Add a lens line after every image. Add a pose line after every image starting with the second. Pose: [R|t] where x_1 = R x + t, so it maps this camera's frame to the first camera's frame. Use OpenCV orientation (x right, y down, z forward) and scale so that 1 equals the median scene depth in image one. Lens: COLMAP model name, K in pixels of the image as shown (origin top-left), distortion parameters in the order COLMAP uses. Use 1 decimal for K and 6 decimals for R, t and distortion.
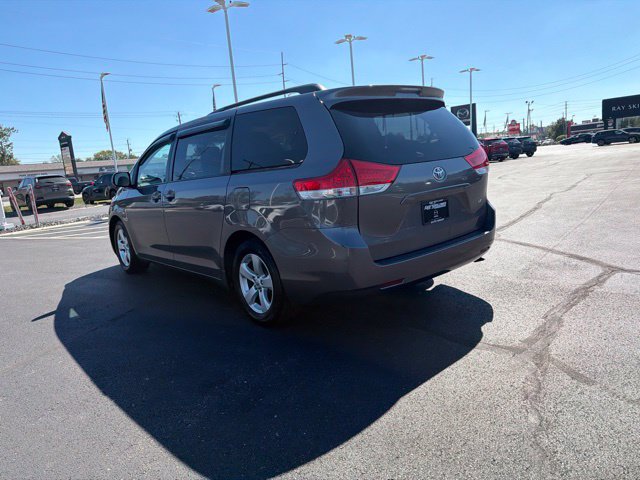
lens RADIAL K [[453.4, 0, 320.8], [0, 453.4, 236.3], [0, 0, 1]] dist [0.030548, -0.036678]
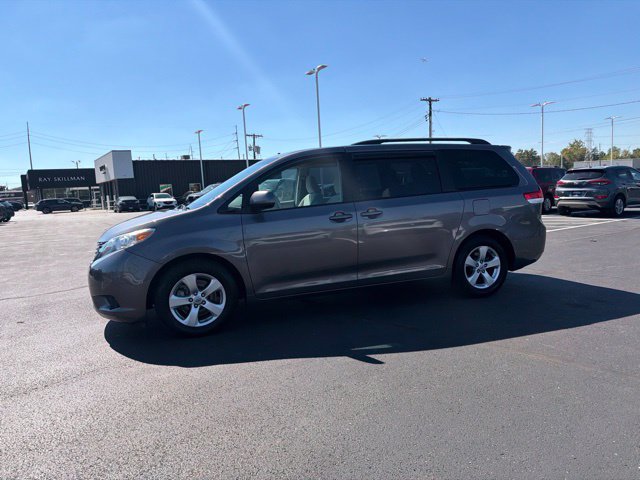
lens RADIAL K [[453.4, 0, 317.7], [0, 453.4, 238.8], [0, 0, 1]] dist [0.030548, -0.036678]
pose [[0.369570, -0.028526, 0.928765, -1.602499], [0.167213, 0.985253, -0.036276, -0.018041], [-0.914034, 0.168708, 0.368890, 0.896824]]
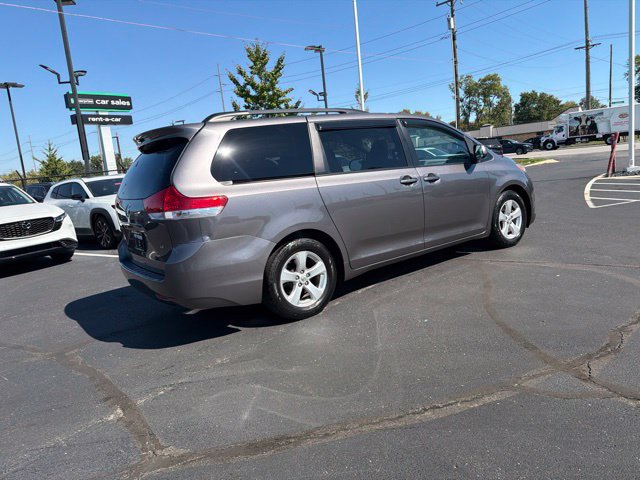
lens RADIAL K [[453.4, 0, 322.1], [0, 453.4, 235.4], [0, 0, 1]] dist [0.030548, -0.036678]
pose [[-0.068621, 0.253678, -0.964852, 1.229012], [-0.051738, 0.964925, 0.257377, -0.360428], [0.996300, 0.067581, -0.053090, 1.379256]]
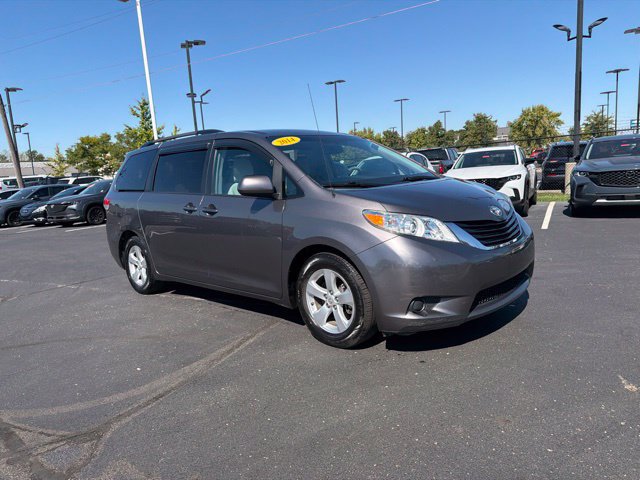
lens RADIAL K [[453.4, 0, 322.5], [0, 453.4, 234.5], [0, 0, 1]] dist [0.030548, -0.036678]
pose [[-0.981159, 0.175881, -0.079951, -0.228252], [0.143182, 0.939797, 0.310291, -0.453661], [0.129712, 0.292998, -0.947274, 2.718392]]
